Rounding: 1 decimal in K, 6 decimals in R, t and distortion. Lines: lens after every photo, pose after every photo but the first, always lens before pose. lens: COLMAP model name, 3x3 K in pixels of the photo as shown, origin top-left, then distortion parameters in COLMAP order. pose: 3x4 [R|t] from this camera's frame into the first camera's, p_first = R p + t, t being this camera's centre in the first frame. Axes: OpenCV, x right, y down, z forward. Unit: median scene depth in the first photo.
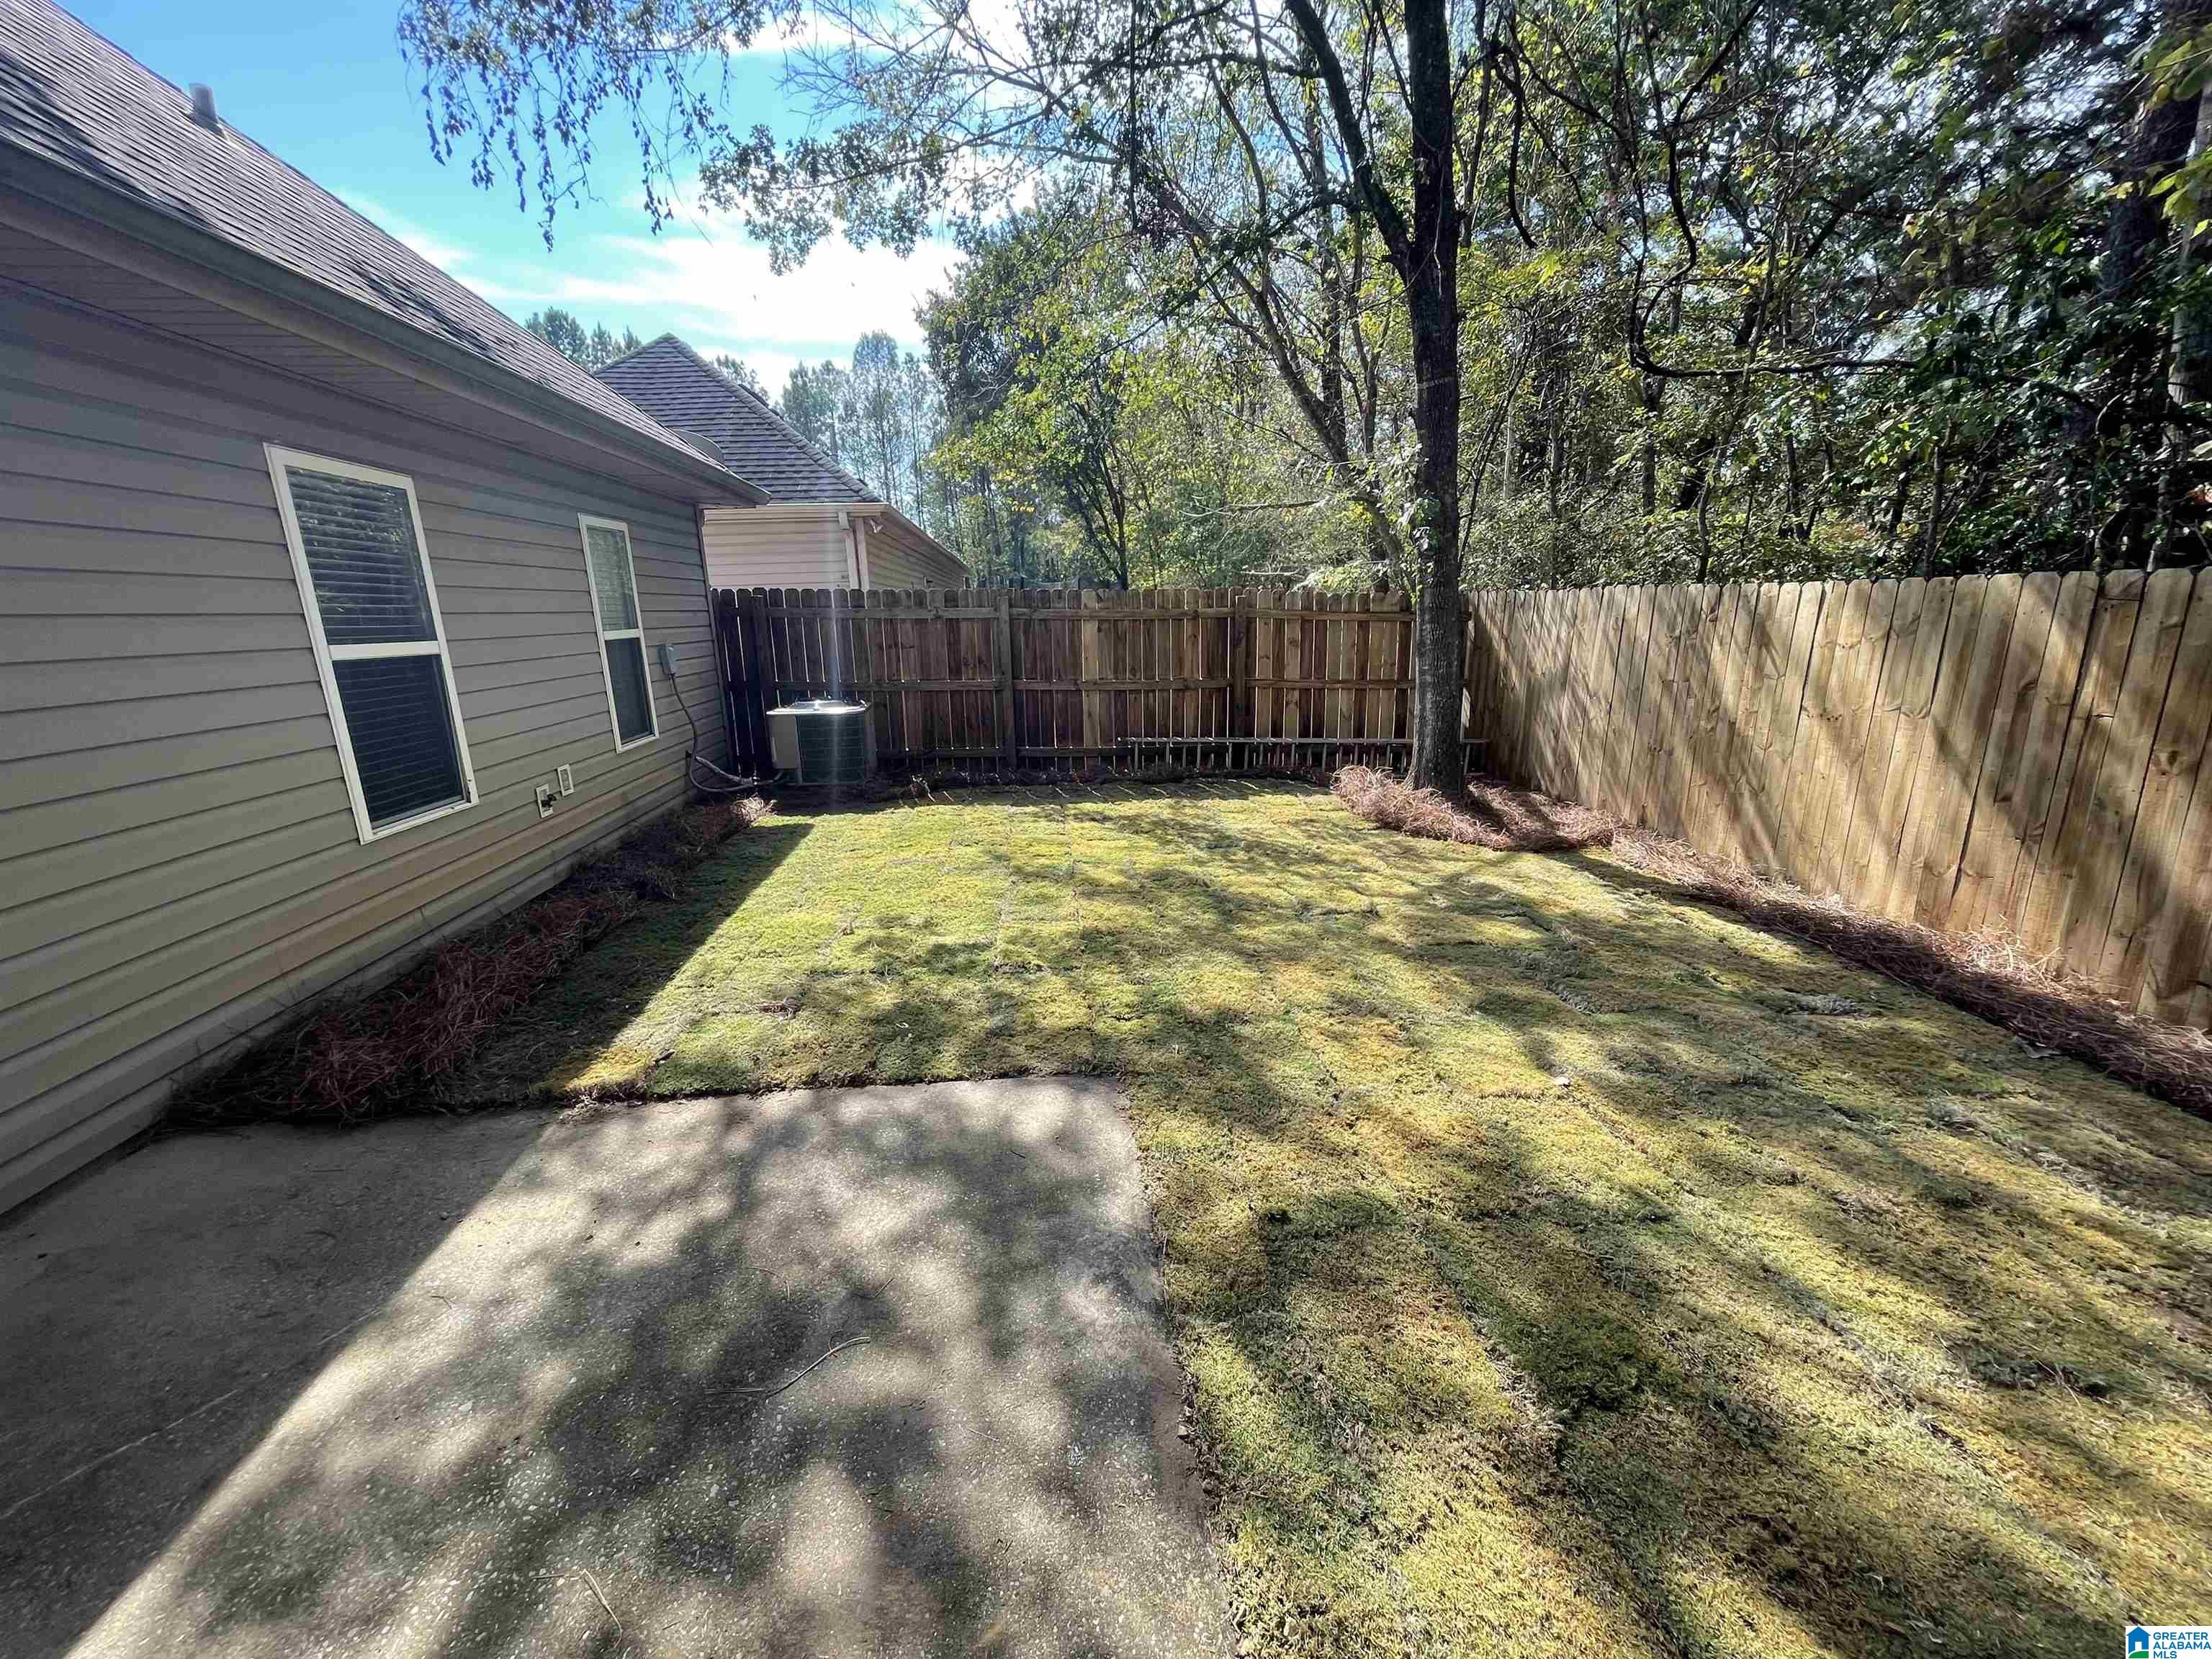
lens RADIAL K [[886.0, 0, 1100.0], [0, 886.0, 839.8], [0, 0, 1]] dist [0.003682, -0.002574]
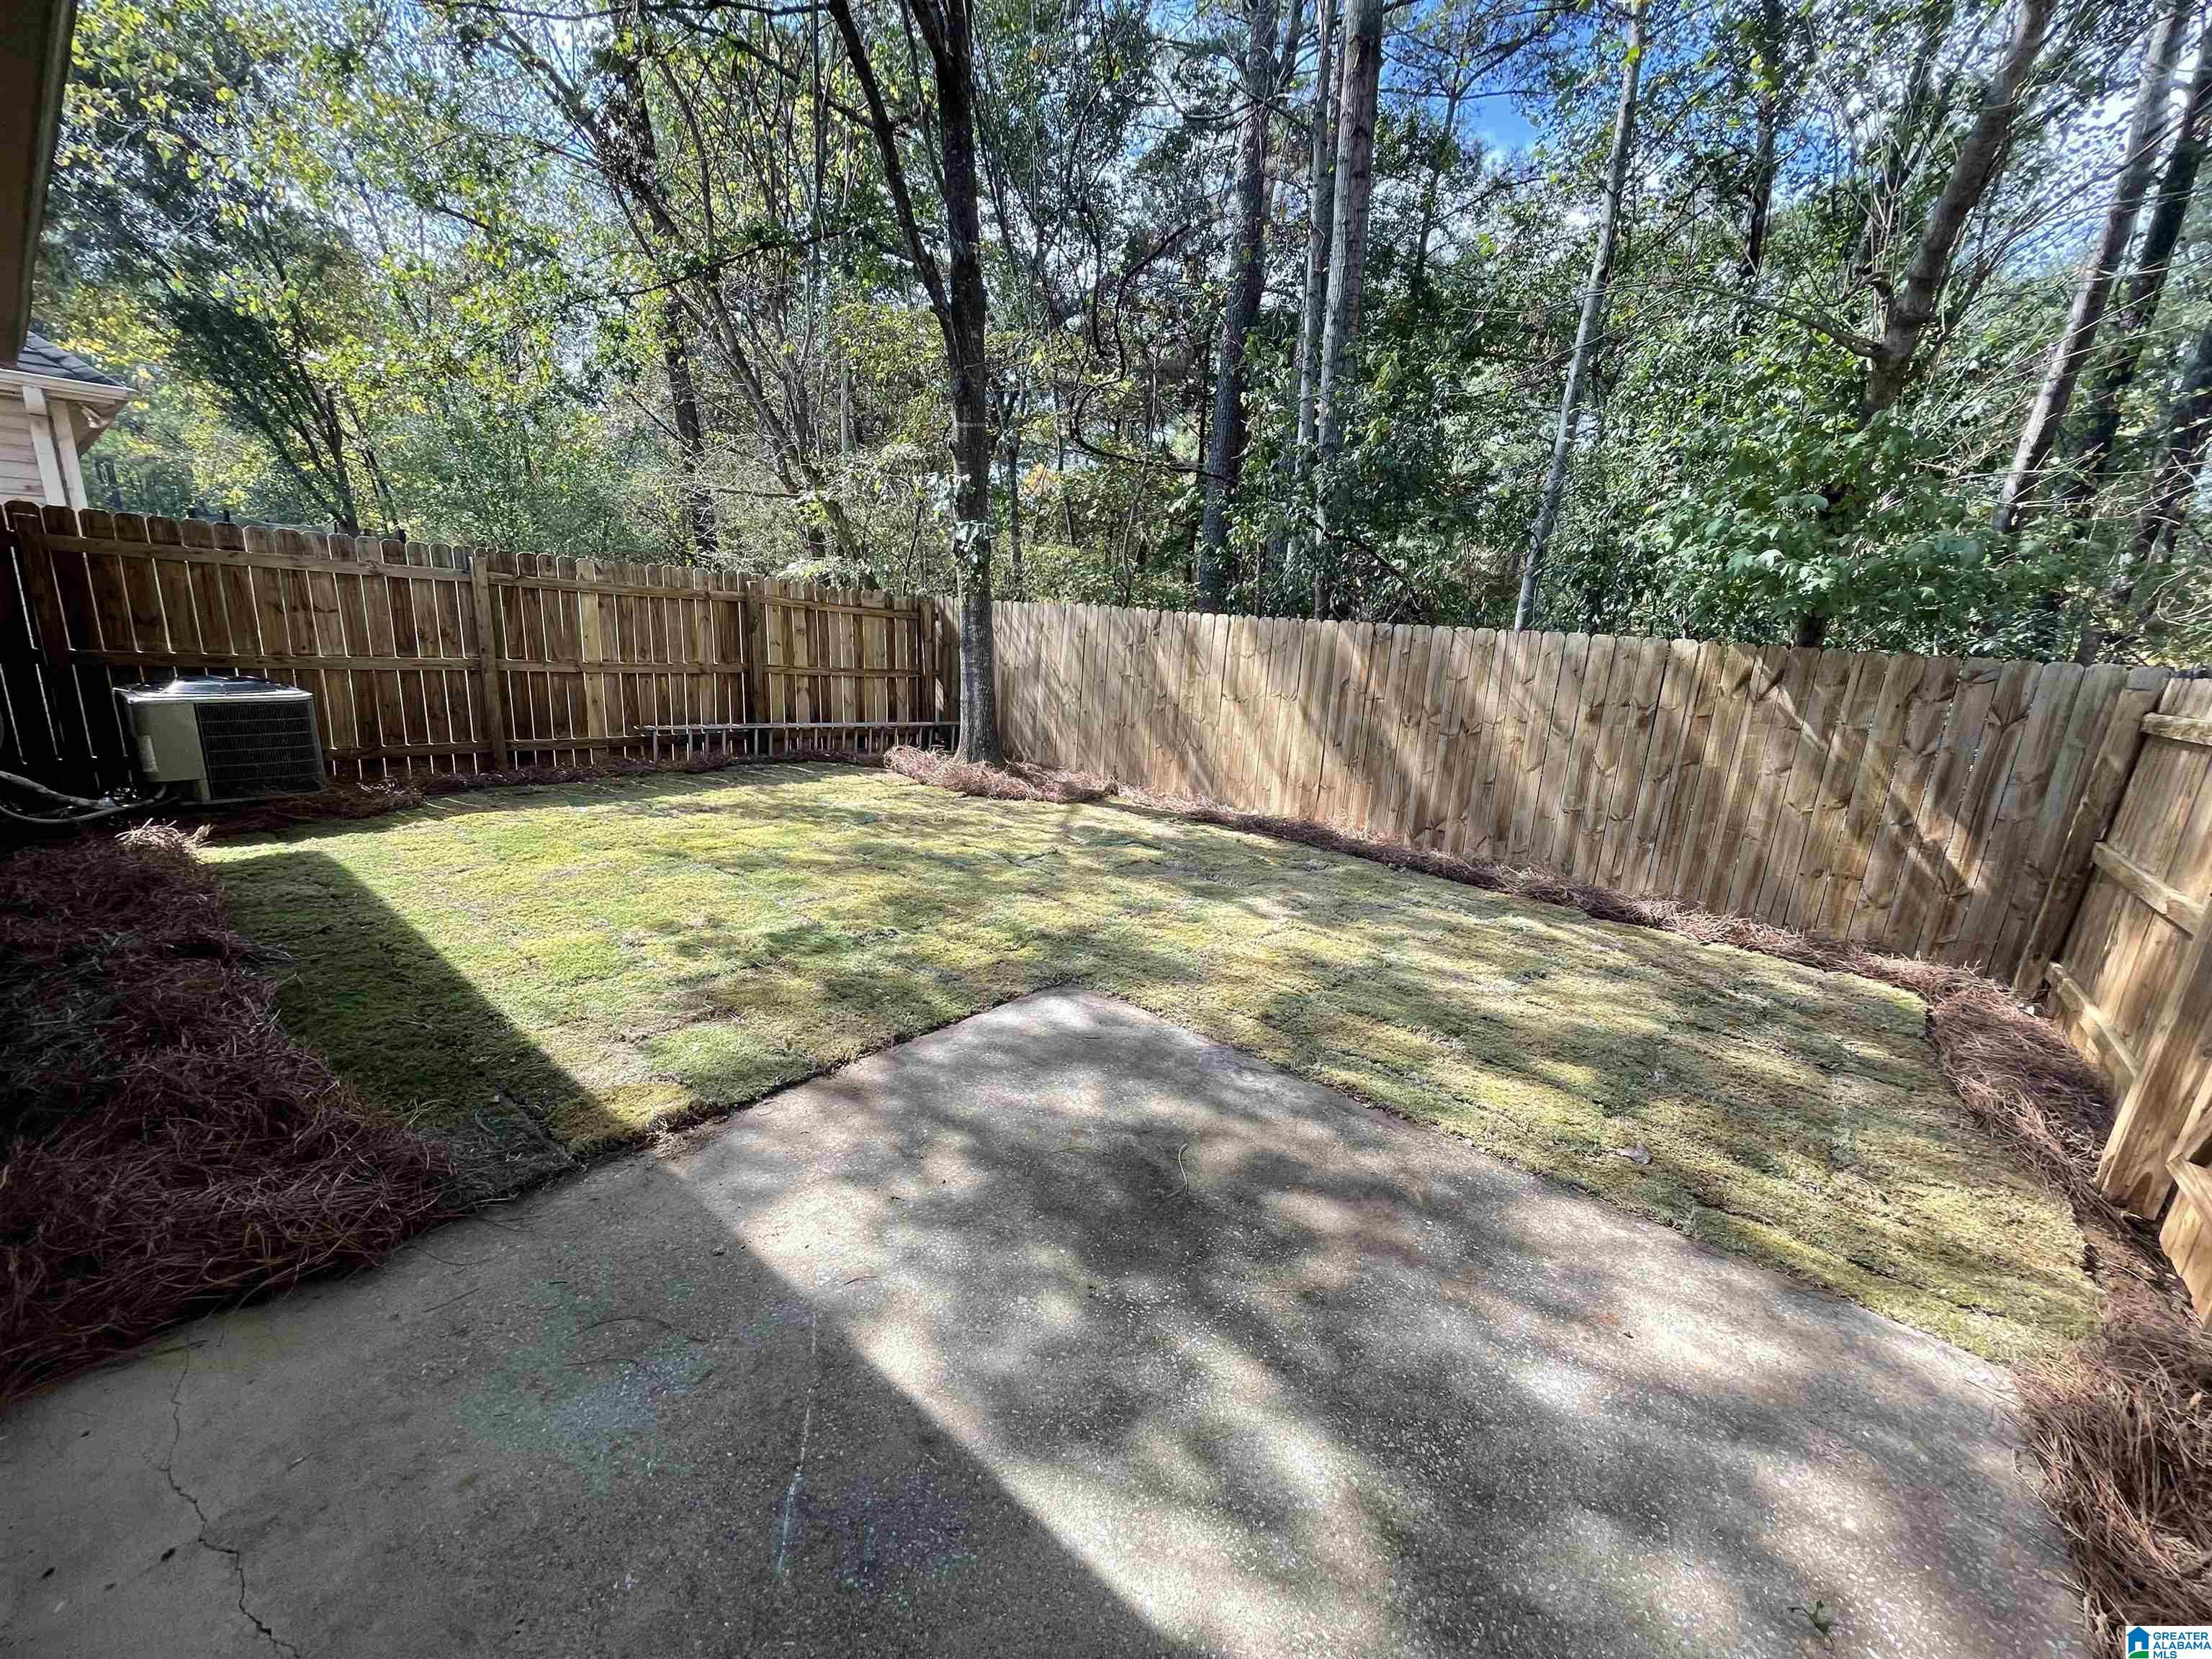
lens RADIAL K [[886.0, 0, 1100.0], [0, 886.0, 839.8], [0, 0, 1]] dist [0.003682, -0.002574]
pose [[0.708902, -0.111003, 0.696517, -0.536690], [0.102031, 0.993290, 0.054454, -0.000319], [-0.697888, 0.032464, 0.715471, 0.035917]]
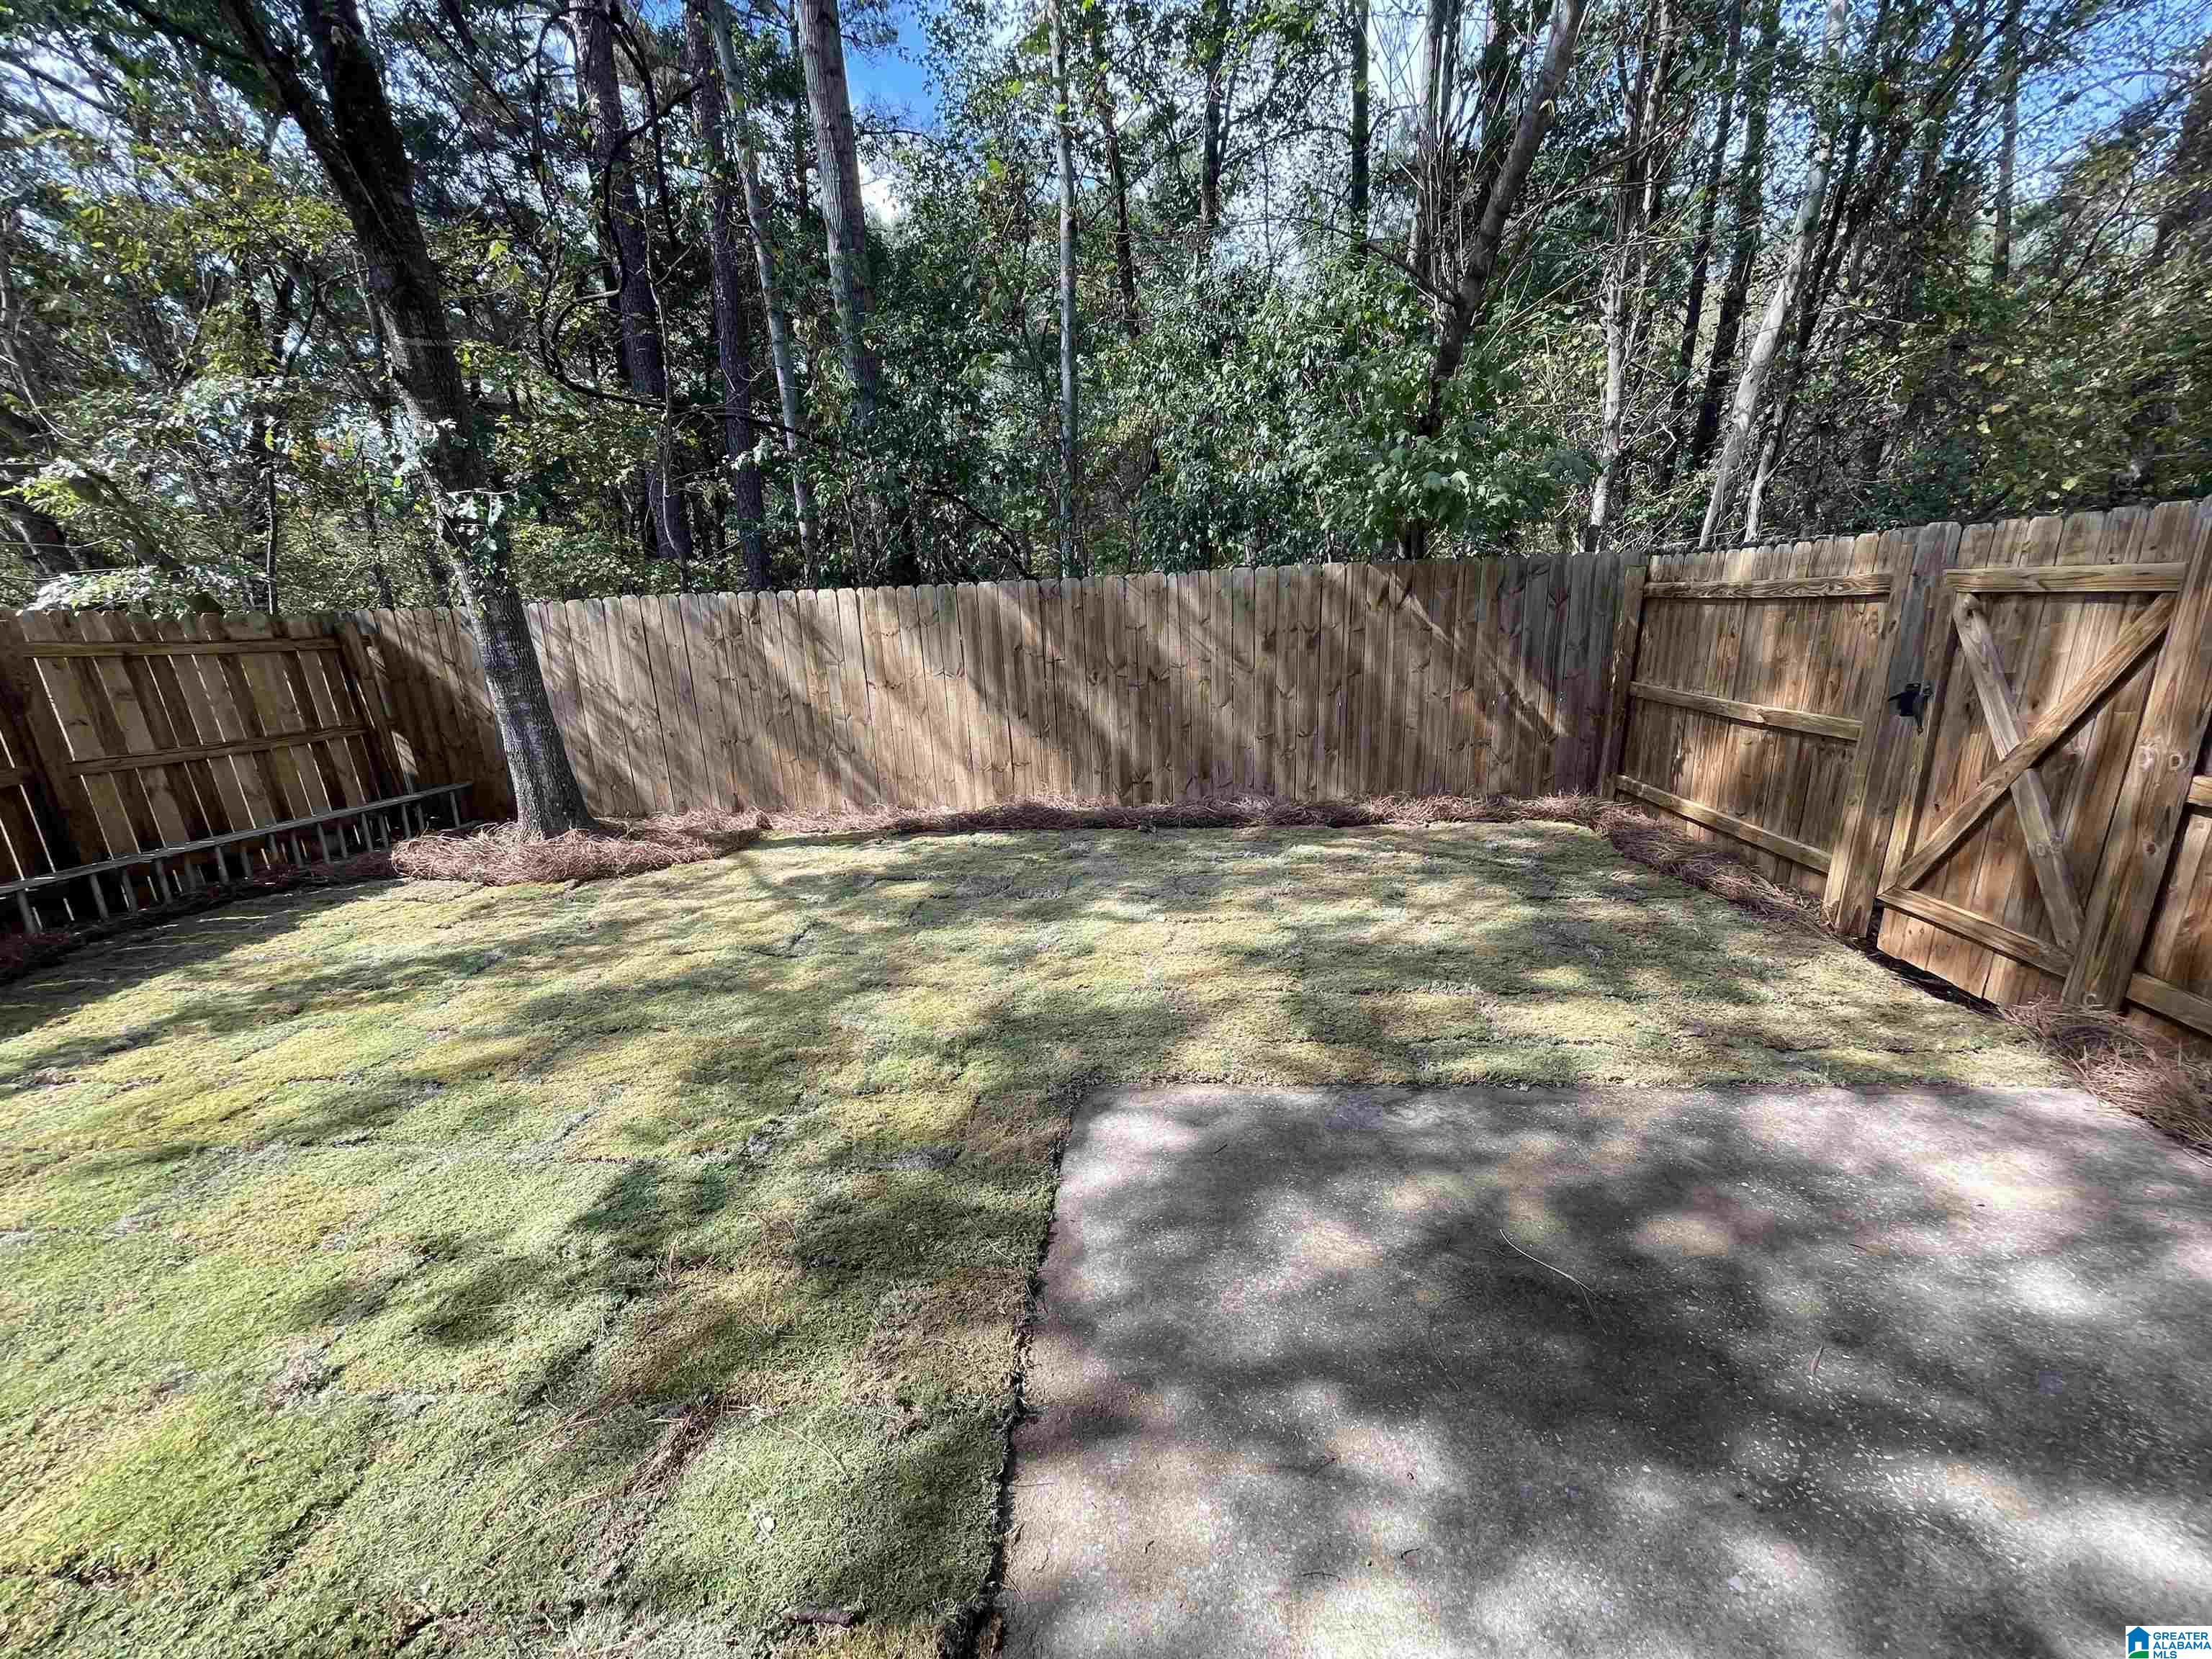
lens RADIAL K [[888.8, 0, 1100.0], [0, 888.8, 845.5], [0, 0, 1]] dist [-0.000490, -0.000083]
pose [[0.164220, -0.264582, 0.950278, -0.535352], [0.289015, 0.933985, 0.210101, -0.110372], [-0.943134, 0.240142, 0.229847, 0.462401]]
